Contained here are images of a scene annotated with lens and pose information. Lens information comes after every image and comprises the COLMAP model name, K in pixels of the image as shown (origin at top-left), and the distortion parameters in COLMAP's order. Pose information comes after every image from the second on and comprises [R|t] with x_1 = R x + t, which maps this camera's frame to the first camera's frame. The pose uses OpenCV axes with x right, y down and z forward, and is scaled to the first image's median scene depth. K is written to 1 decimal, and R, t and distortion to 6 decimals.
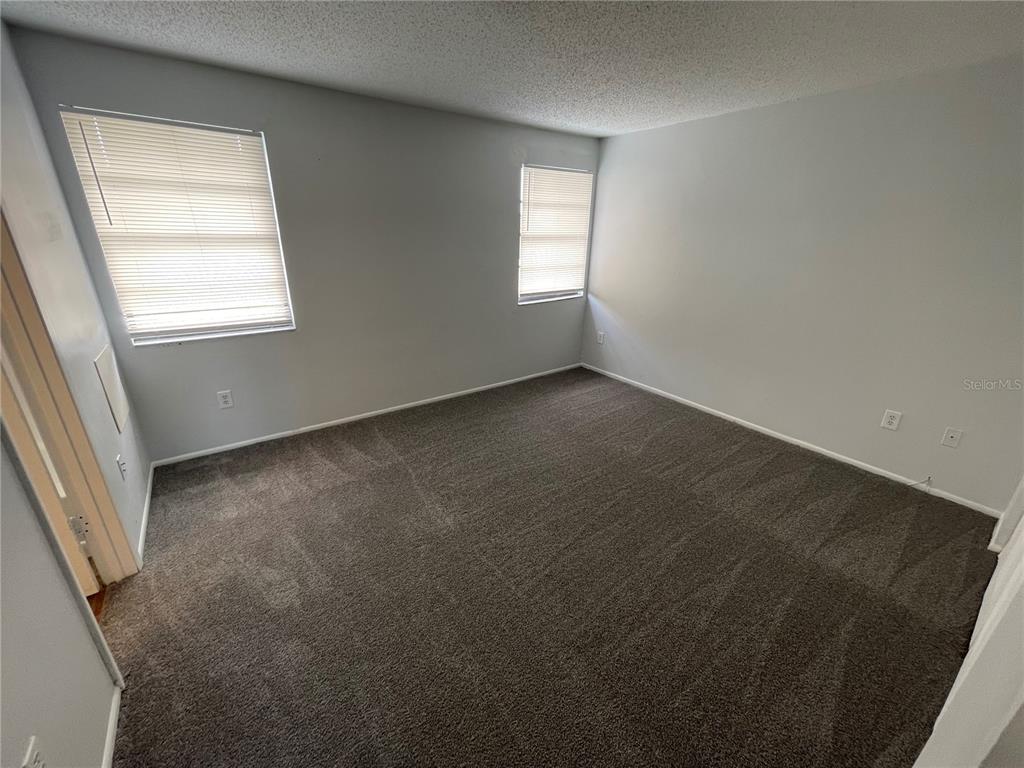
lens RADIAL K [[415.2, 0, 513.7], [0, 415.2, 384.6], [0, 0, 1]] dist [0.009568, 0.000036]
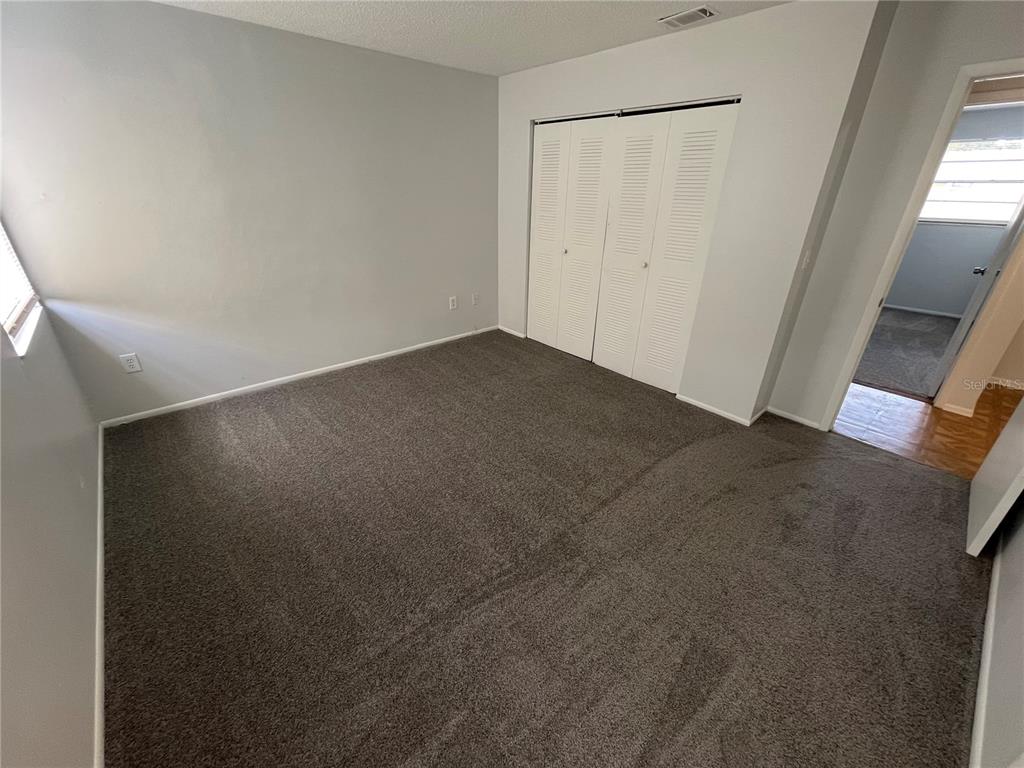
lens RADIAL K [[415.2, 0, 513.9], [0, 415.2, 382.2], [0, 0, 1]] dist [0.009568, 0.000036]
pose [[-0.072567, -0.452403, 0.888856, -0.407968], [0.338998, 0.826959, 0.448575, -0.188746], [-0.937984, 0.333872, 0.093353, 0.482594]]
